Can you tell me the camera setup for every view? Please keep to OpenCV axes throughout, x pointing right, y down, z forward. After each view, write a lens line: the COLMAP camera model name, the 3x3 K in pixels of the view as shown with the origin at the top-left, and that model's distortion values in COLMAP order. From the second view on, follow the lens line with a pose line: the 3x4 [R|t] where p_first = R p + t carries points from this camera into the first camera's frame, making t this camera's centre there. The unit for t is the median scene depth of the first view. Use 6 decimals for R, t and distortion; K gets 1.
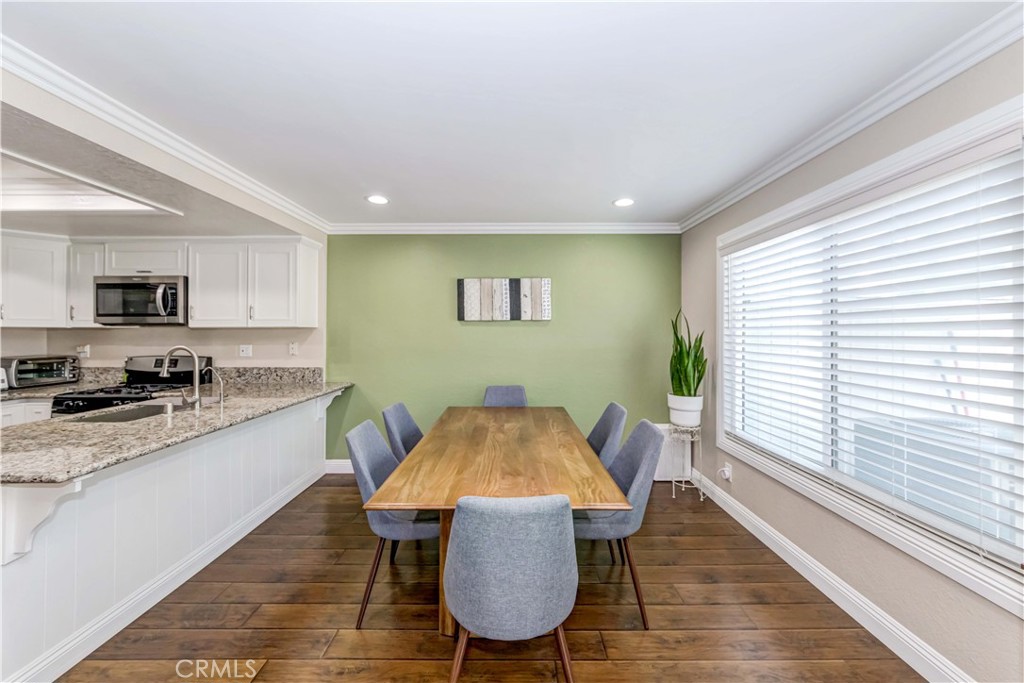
lens RADIAL K [[369.8, 0, 512.8], [0, 369.8, 335.5], [0, 0, 1]] dist [0.002539, -0.006883]
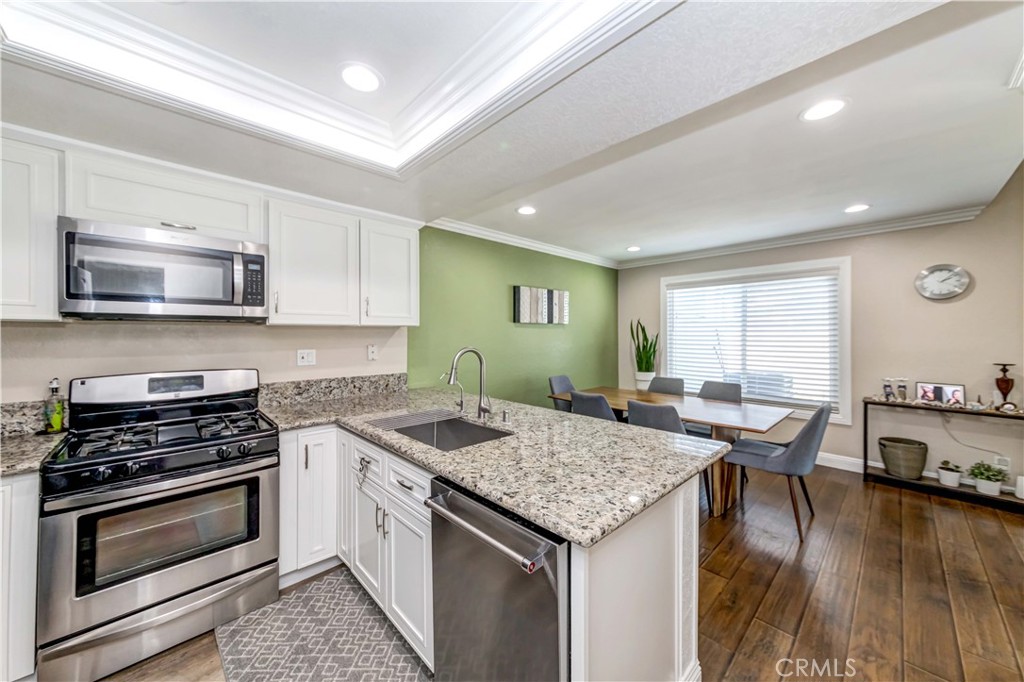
lens RADIAL K [[369.8, 0, 512.3], [0, 369.8, 337.5], [0, 0, 1]] dist [0.002539, -0.006883]
pose [[0.727384, -0.002296, 0.686227, -0.924511], [-0.002798, 0.999976, 0.006311, -0.003002], [-0.686225, -0.006511, 0.727360, 0.198770]]
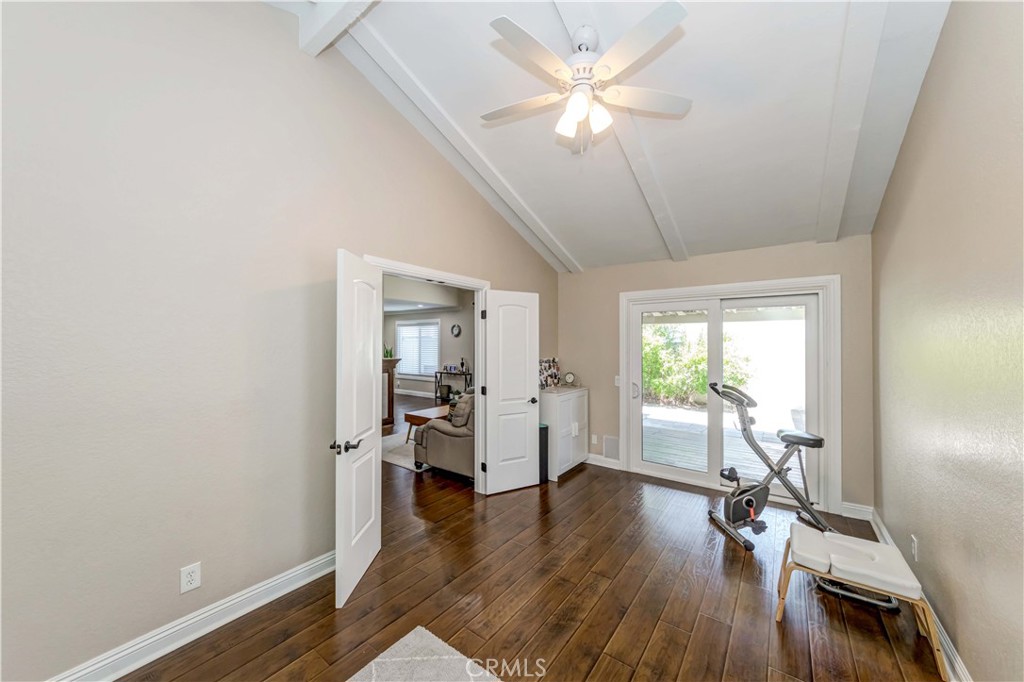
lens RADIAL K [[369.8, 0, 512.7], [0, 369.8, 342.4], [0, 0, 1]] dist [0.002539, -0.006883]
pose [[0.590969, 0.005519, 0.806675, -1.403504], [0.000245, 0.999975, -0.007021, -0.028577], [-0.806694, 0.004347, 0.590953, -1.710711]]
